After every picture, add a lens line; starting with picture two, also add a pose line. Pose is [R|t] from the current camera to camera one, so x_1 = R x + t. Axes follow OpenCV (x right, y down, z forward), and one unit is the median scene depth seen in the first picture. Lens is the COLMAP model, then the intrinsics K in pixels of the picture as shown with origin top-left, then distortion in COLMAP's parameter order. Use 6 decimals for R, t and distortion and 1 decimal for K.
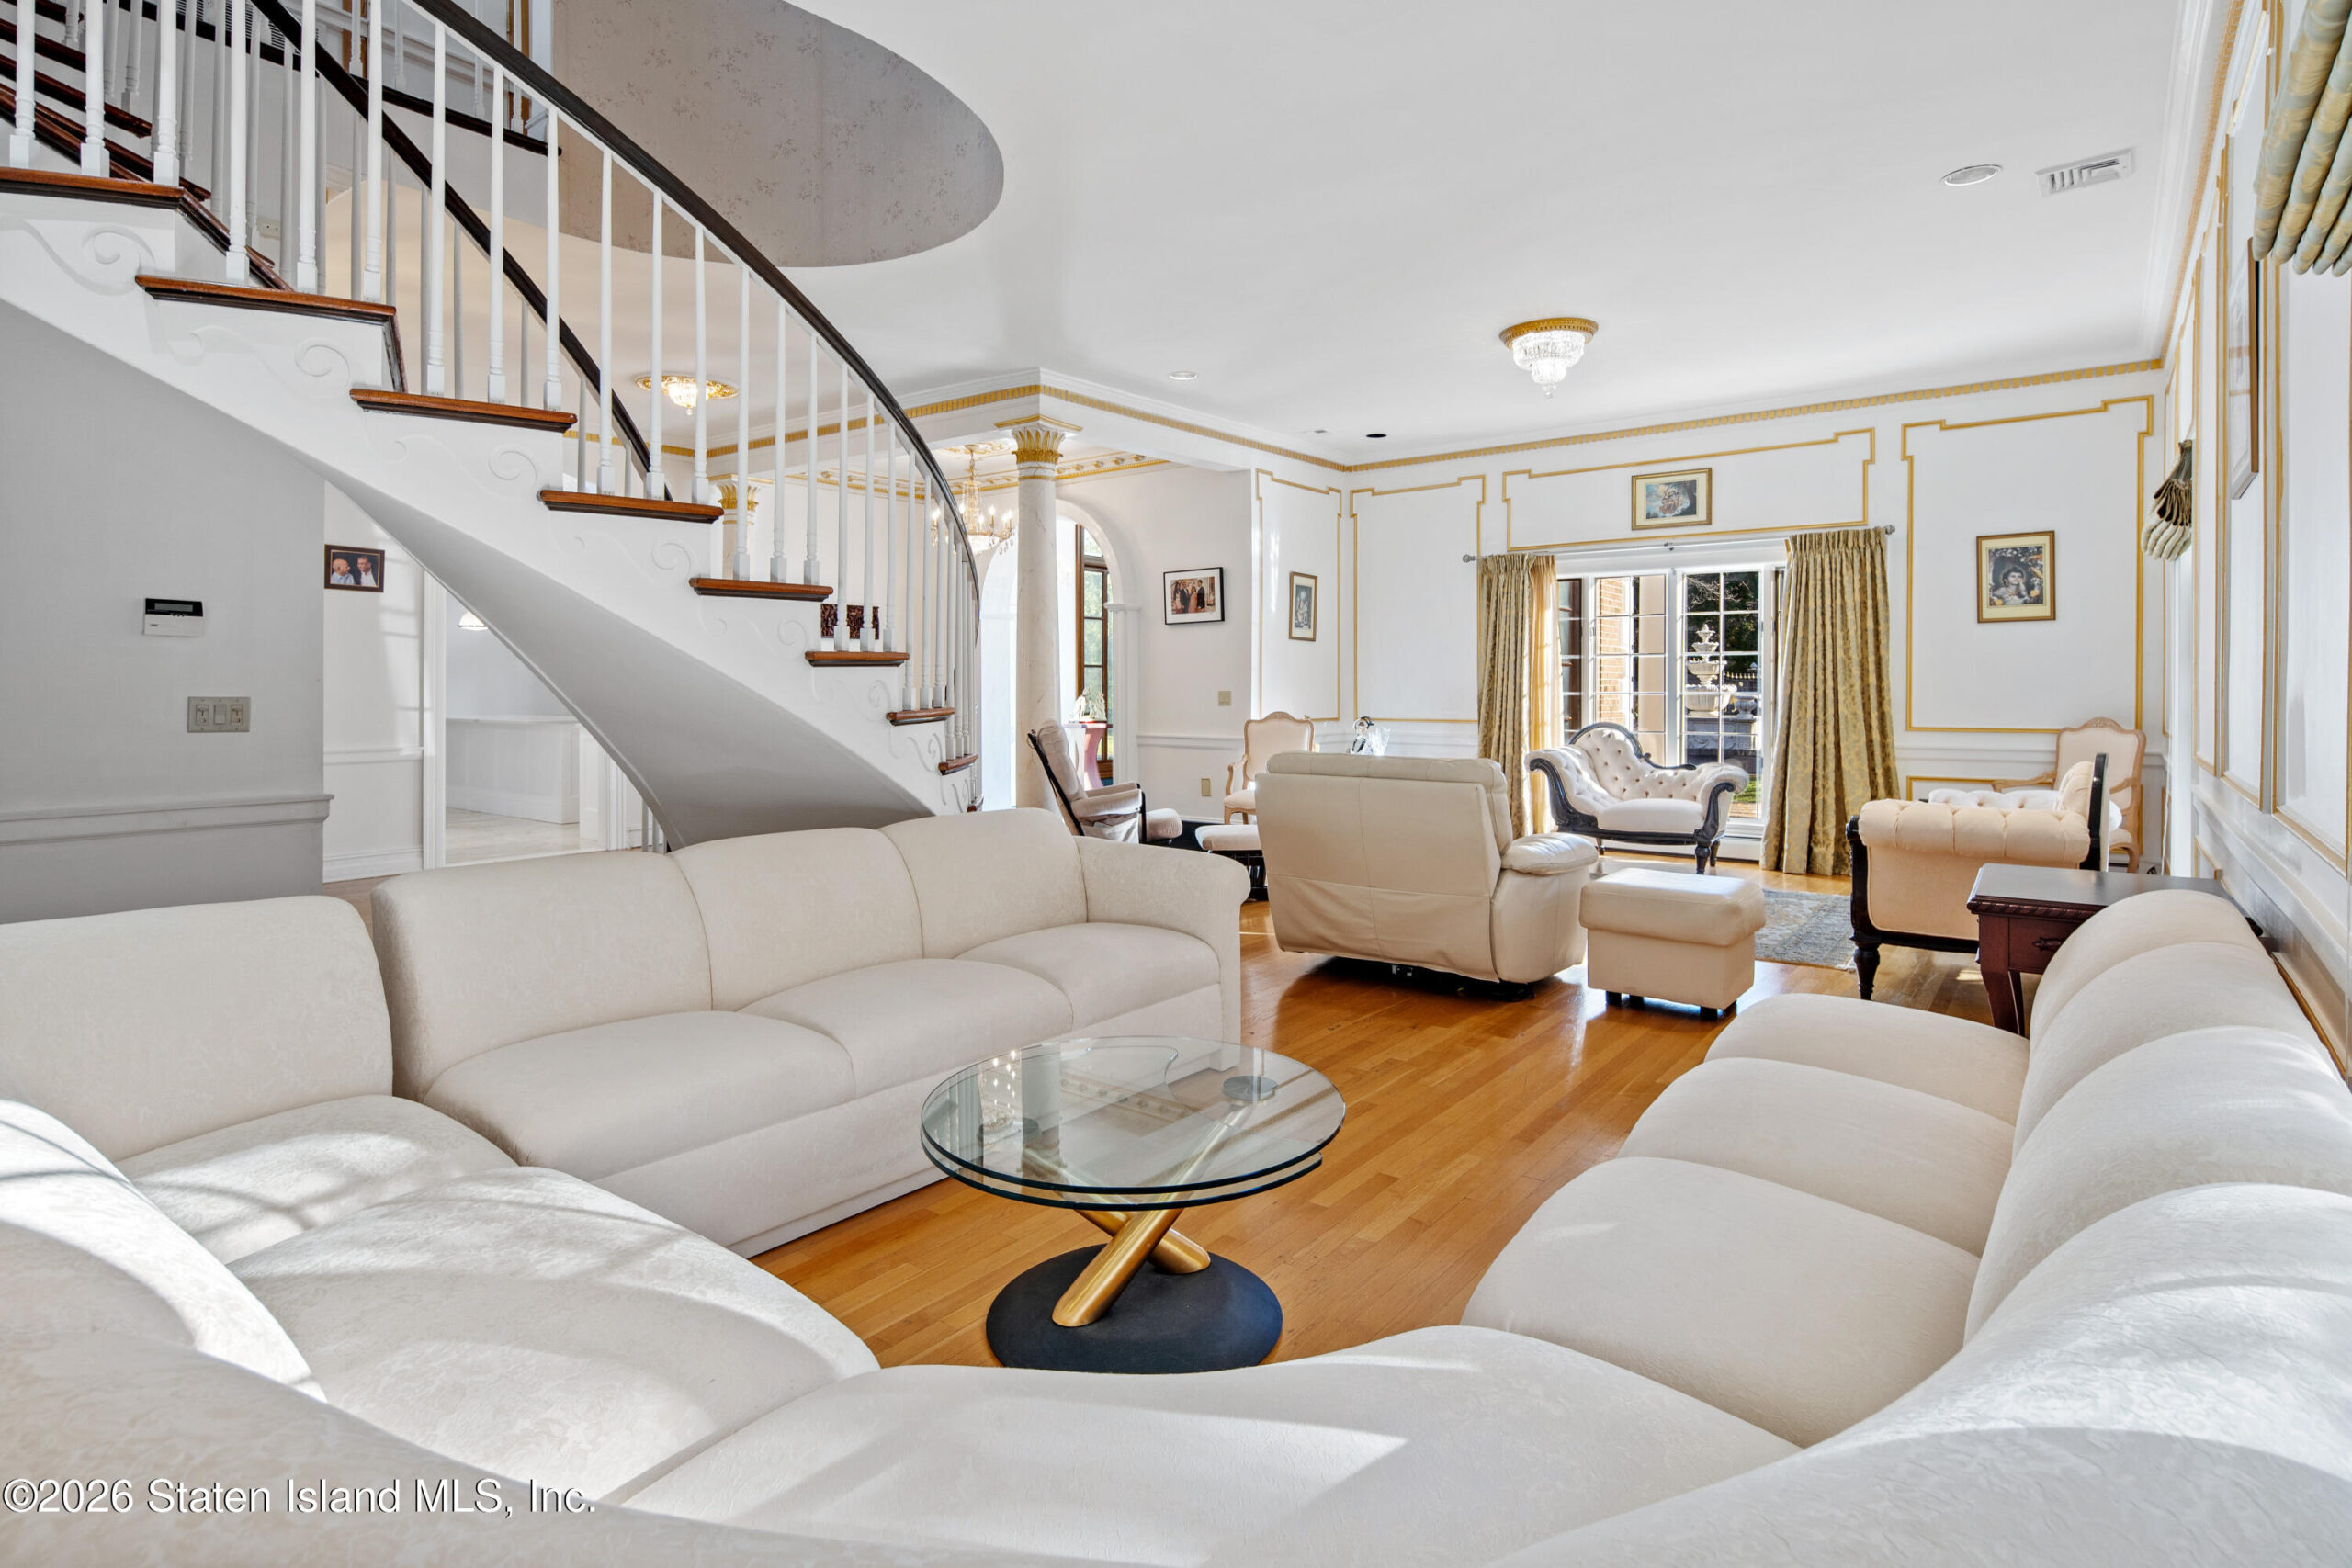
lens RADIAL K [[1170.8, 0, 1169.1], [0, 1170.8, 726.4], [0, 0, 1]] dist [0.004499, -0.005216]
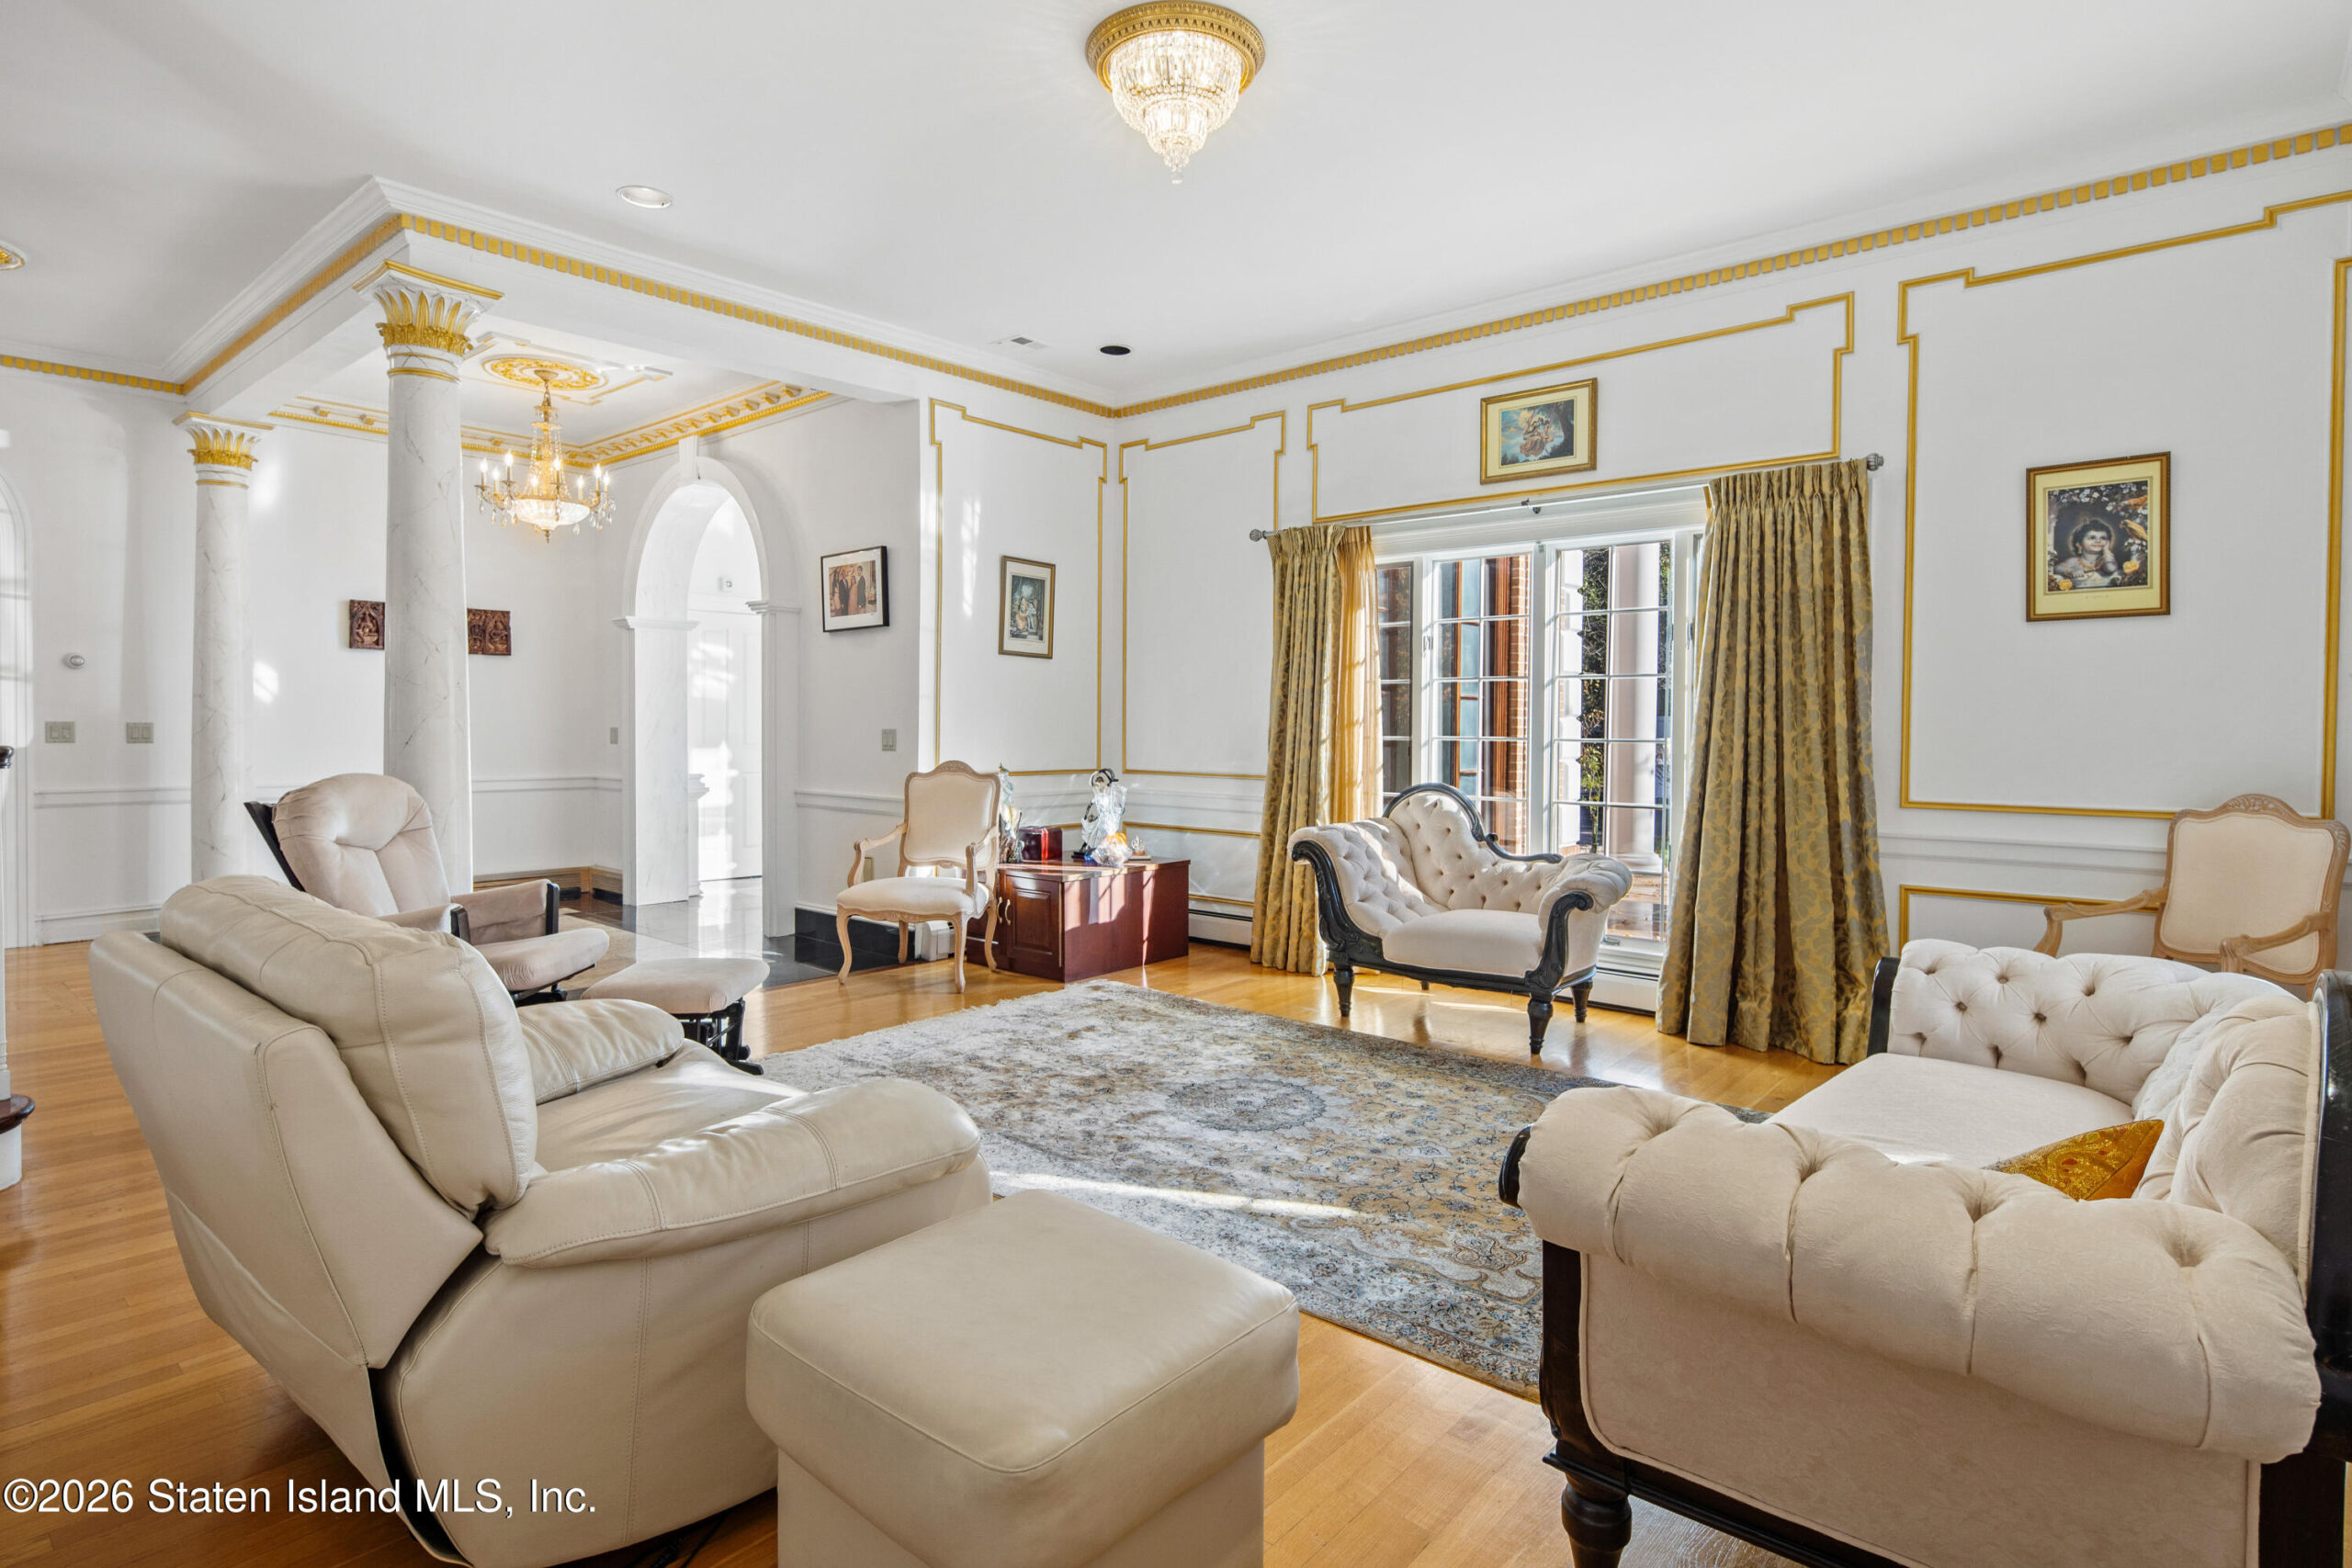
lens RADIAL K [[1175.9, 0, 1169.2], [0, 1175.9, 771.1], [0, 0, 1]] dist [0.003114, -0.003816]
pose [[0.998504, 0.011196, -0.053519, 0.282130], [-0.010869, 0.999920, 0.006412, -0.013775], [0.053586, -0.005821, 0.998546, 0.375601]]
